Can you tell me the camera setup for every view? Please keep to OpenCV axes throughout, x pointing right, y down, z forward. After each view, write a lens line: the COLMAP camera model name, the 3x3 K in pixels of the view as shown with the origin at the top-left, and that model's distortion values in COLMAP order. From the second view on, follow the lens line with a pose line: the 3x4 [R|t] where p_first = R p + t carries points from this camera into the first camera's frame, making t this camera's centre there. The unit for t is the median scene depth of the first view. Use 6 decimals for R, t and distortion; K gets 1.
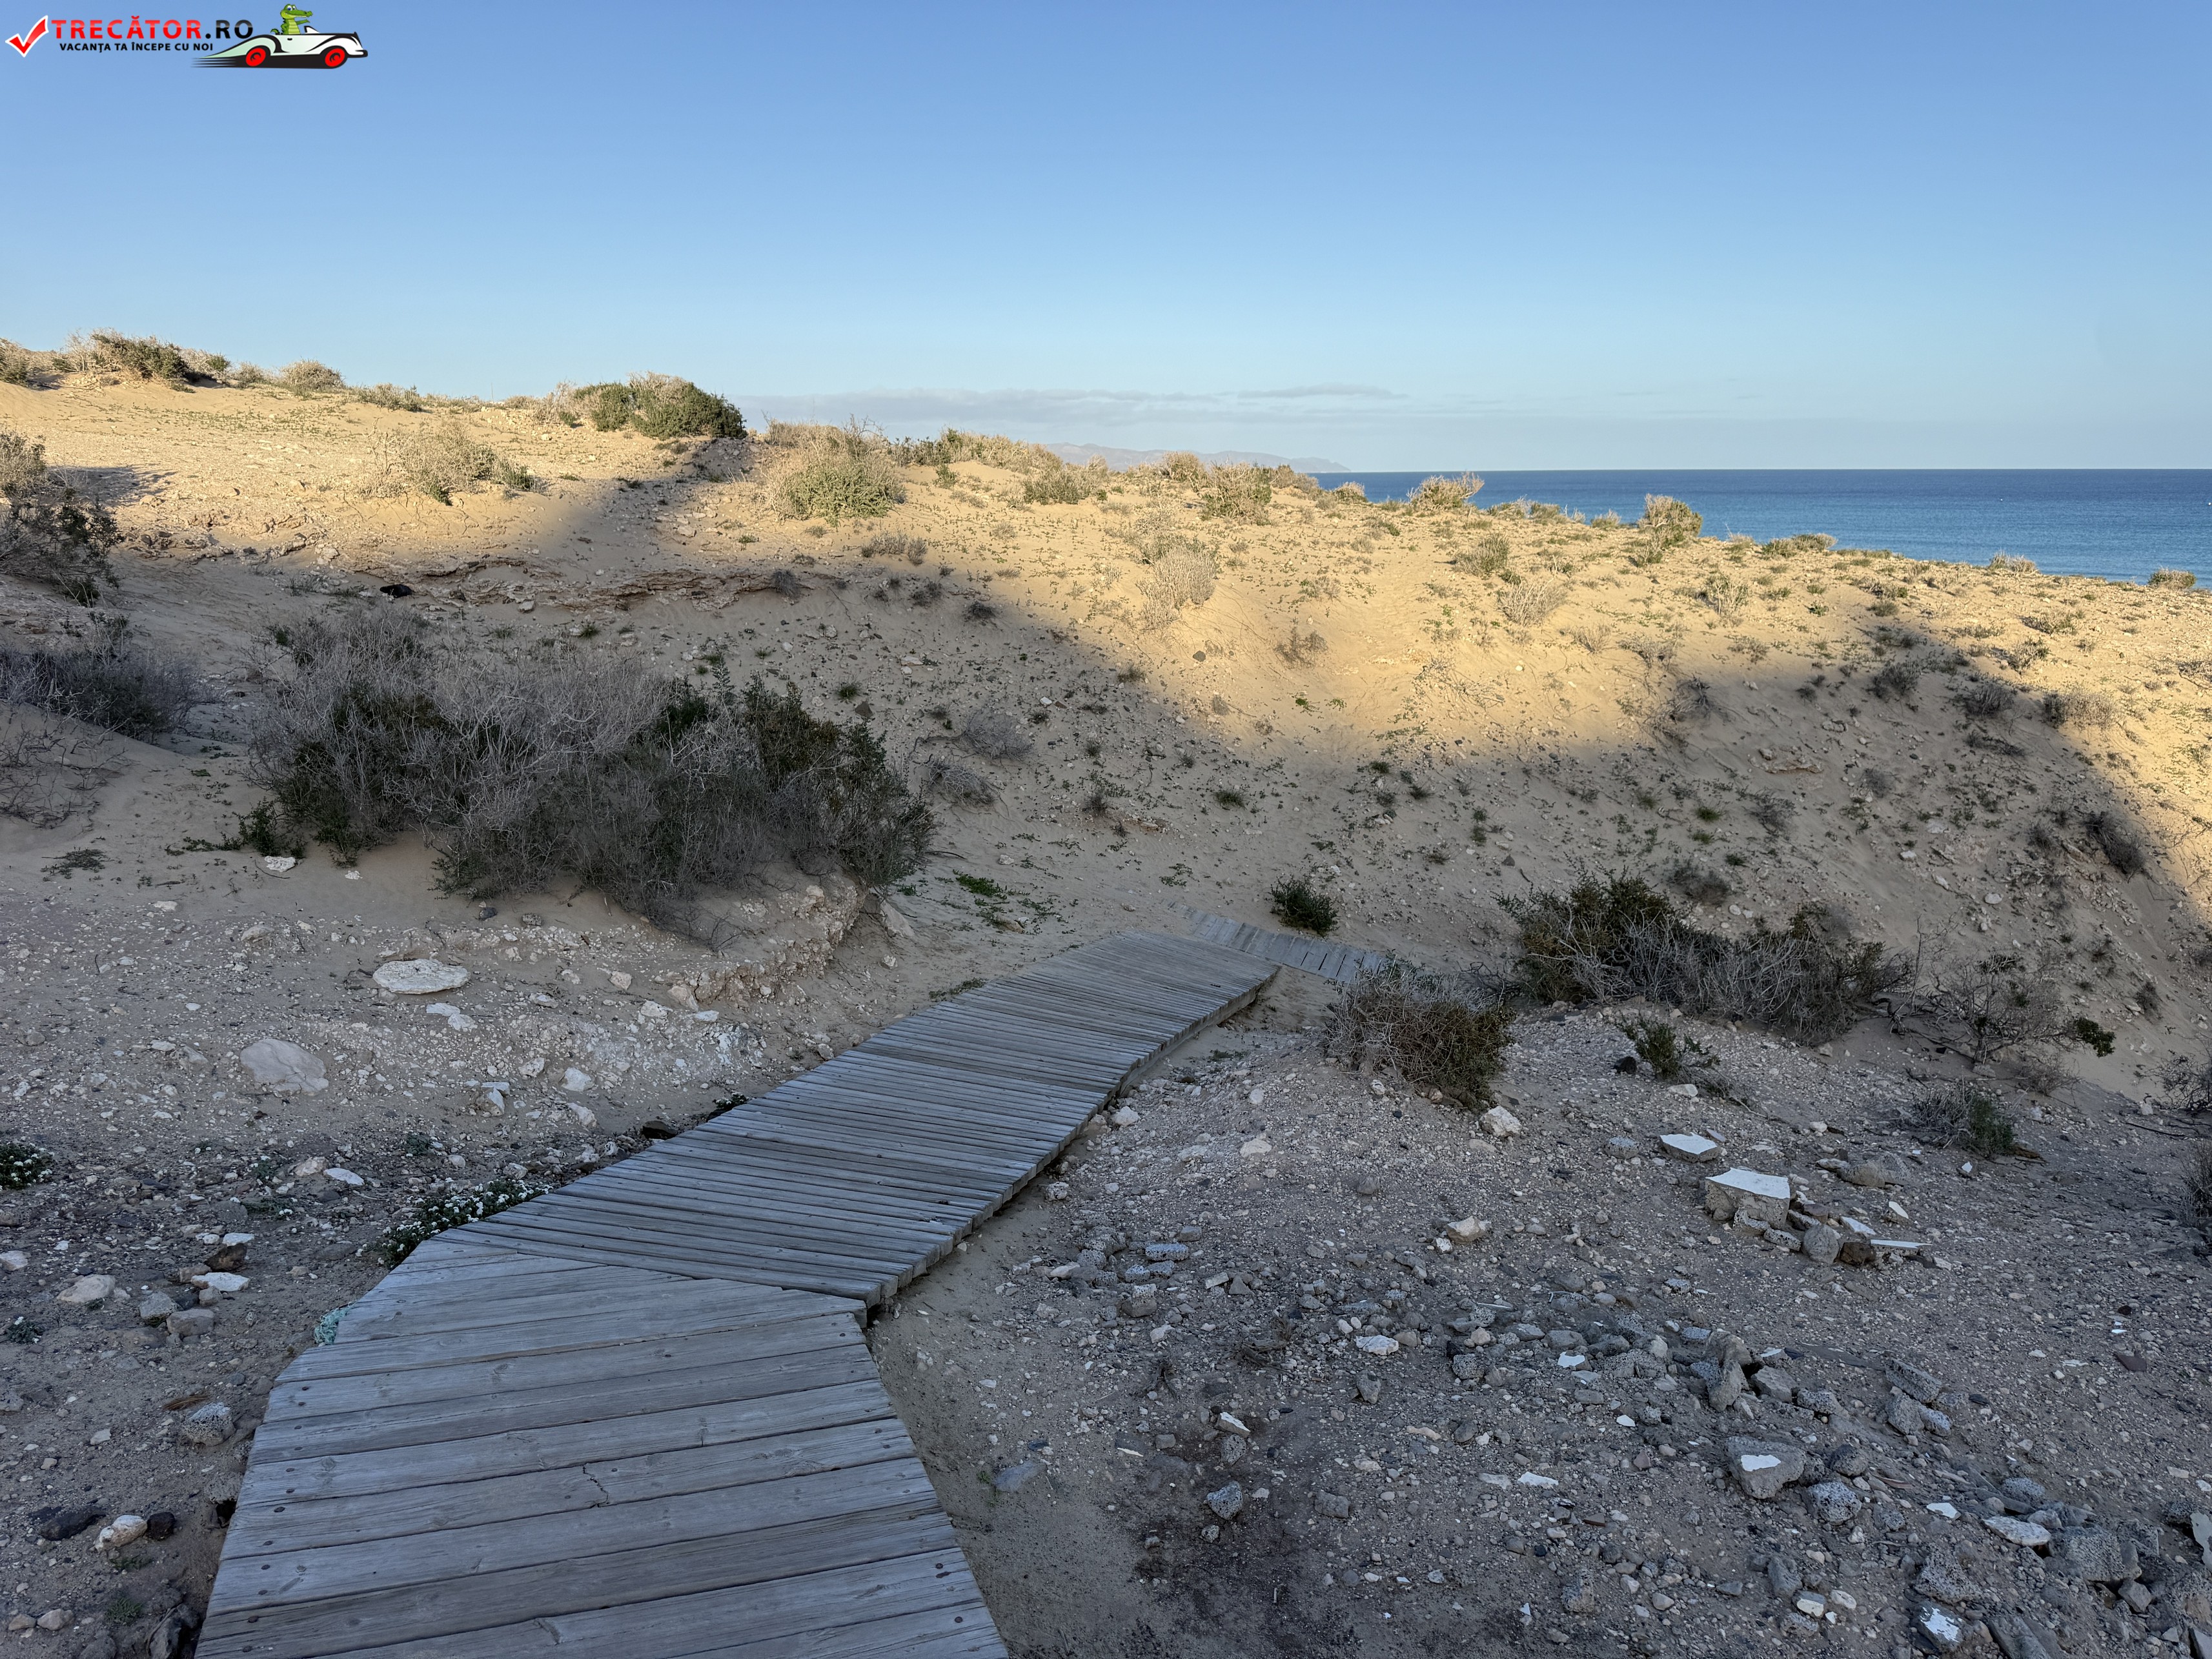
lens RADIAL K [[1553.2, 0, 1075.9], [0, 1553.2, 852.9], [0, 0, 1]] dist [0.062151, -0.076694]
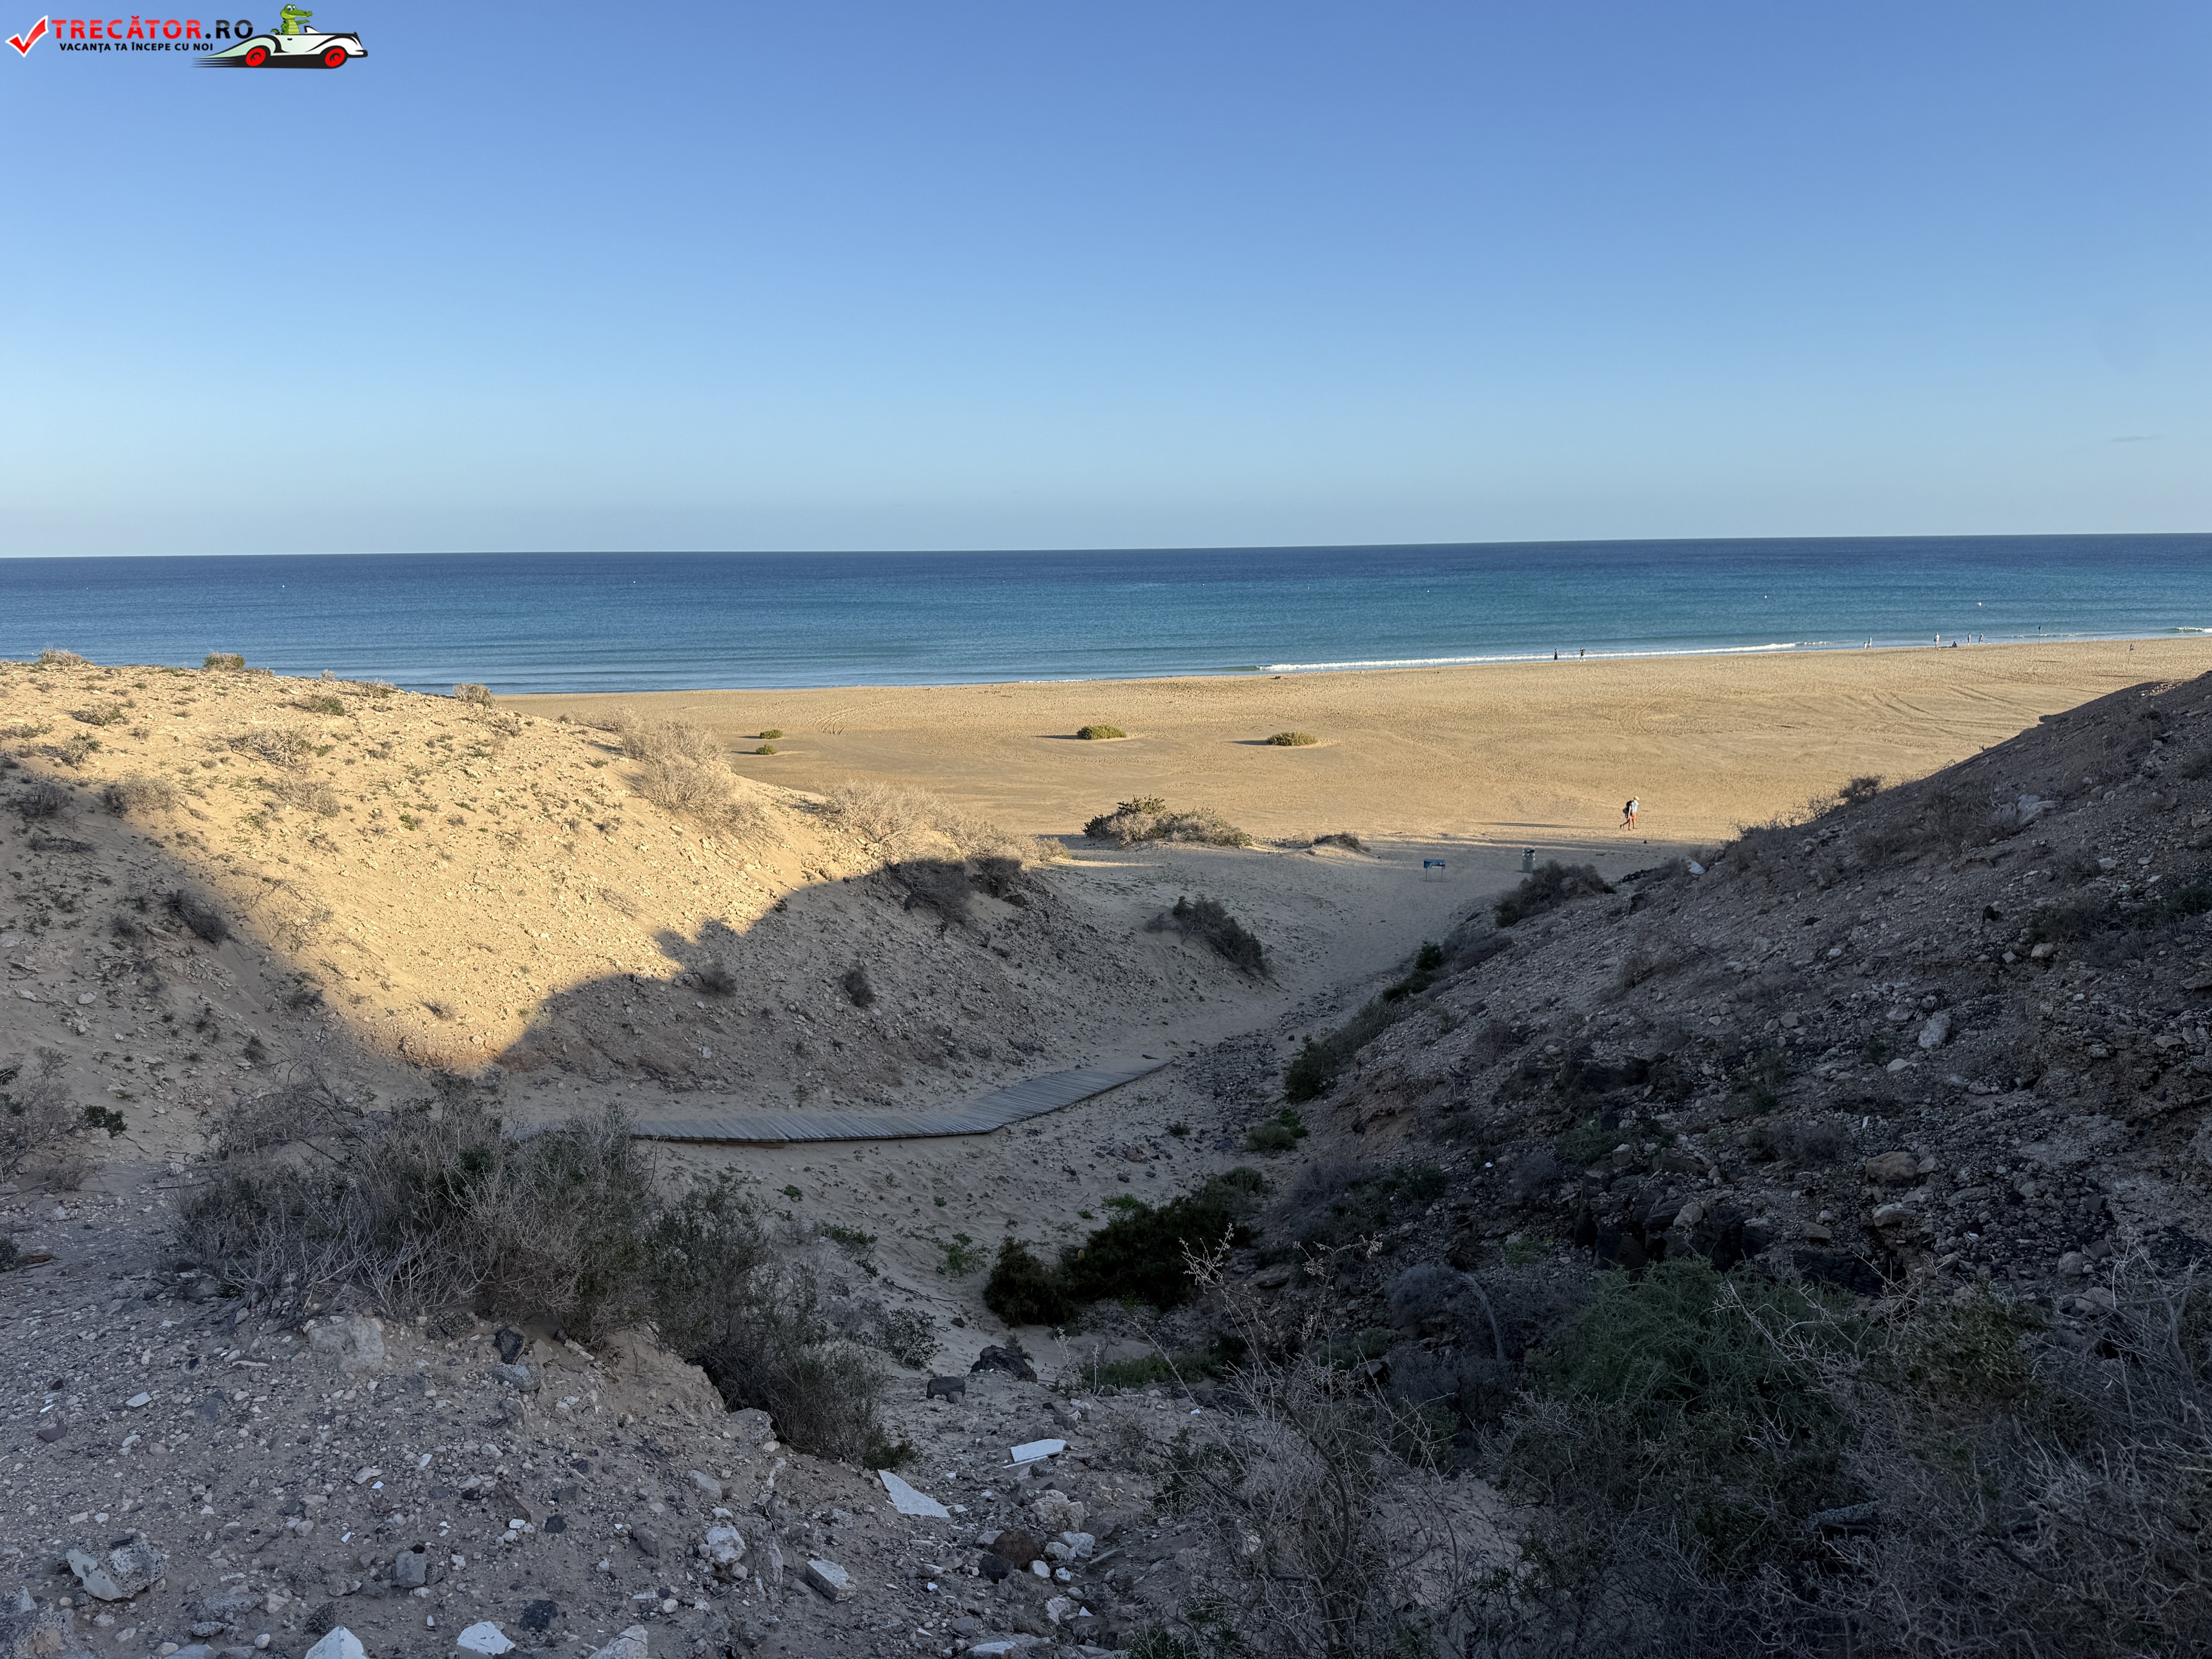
lens RADIAL K [[1553.2, 0, 1111.1], [0, 1553.2, 843.9], [0, 0, 1]] dist [0.062151, -0.076694]
pose [[0.461556, -0.170515, 0.870569, 0.033979], [0.221423, 0.972436, 0.073074, 0.004586], [-0.859033, 0.159037, 0.486589, -0.040692]]
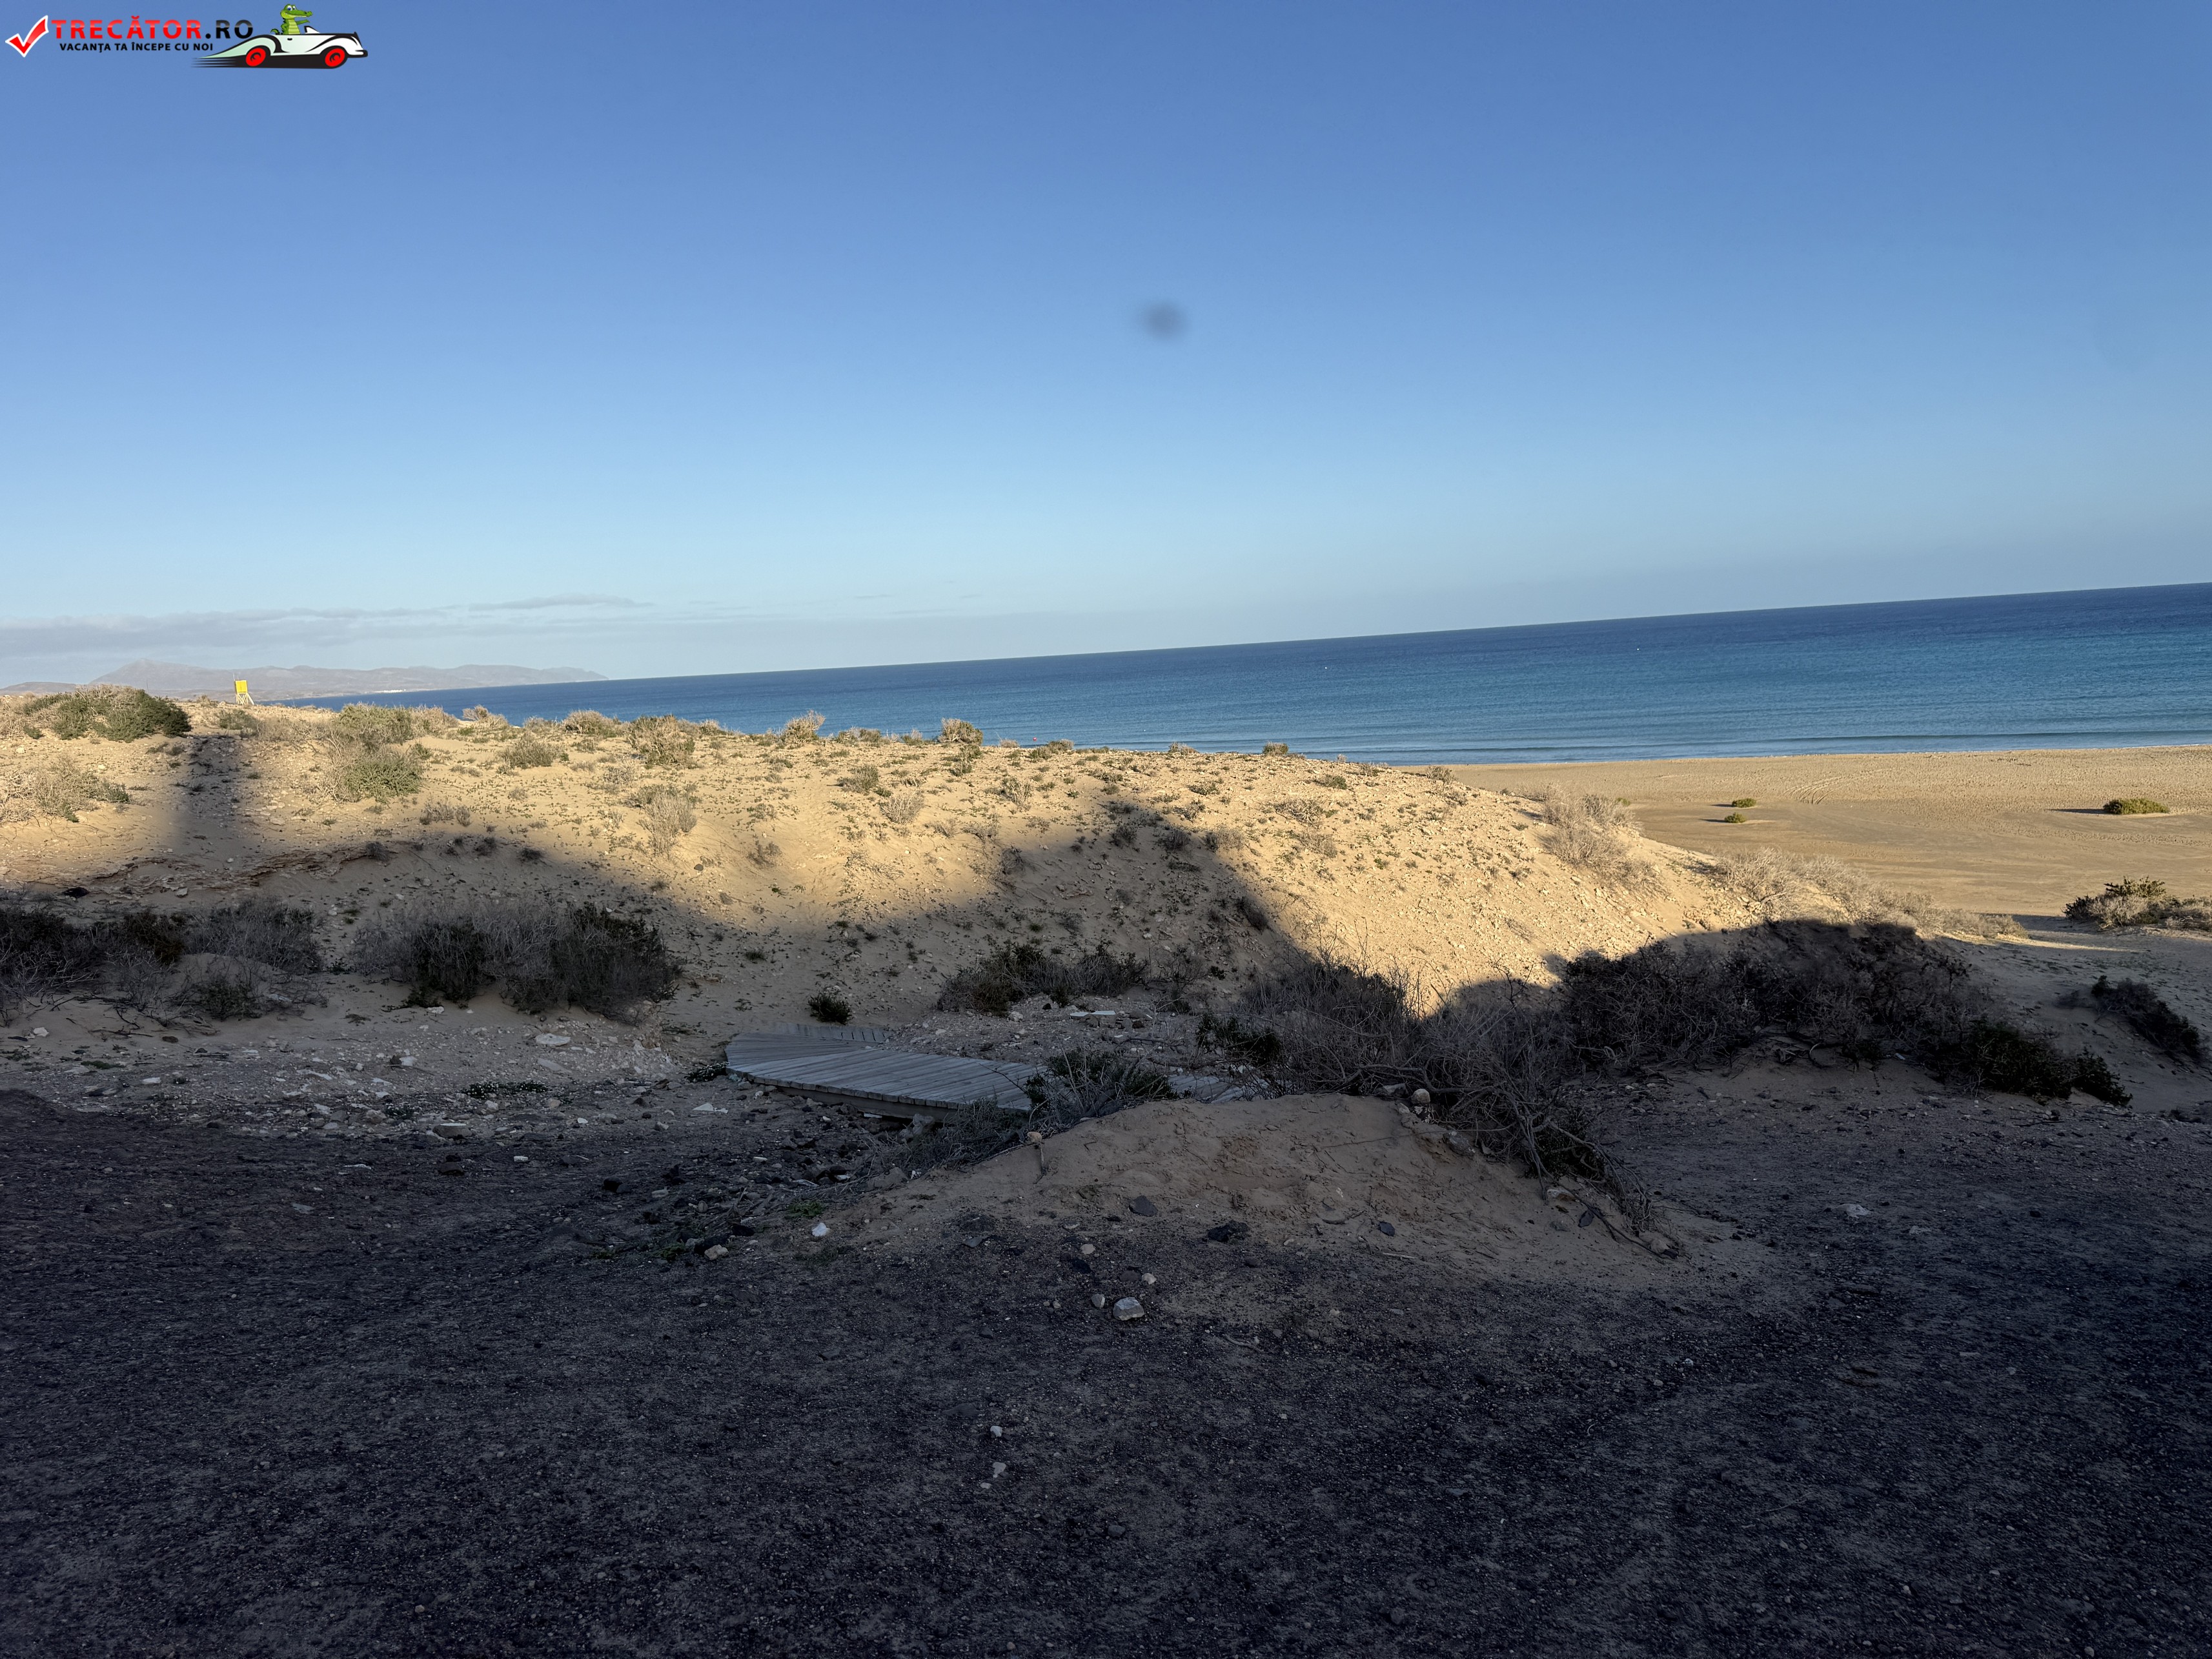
lens RADIAL K [[1553.2, 0, 1093.5], [0, 1553.2, 825.2], [0, 0, 1]] dist [0.062151, -0.076694]
pose [[0.892142, -0.104724, 0.439448, -0.215189], [0.166650, 0.980444, -0.104675, 0.044571], [-0.419893, 0.166619, 0.892148, -0.428685]]
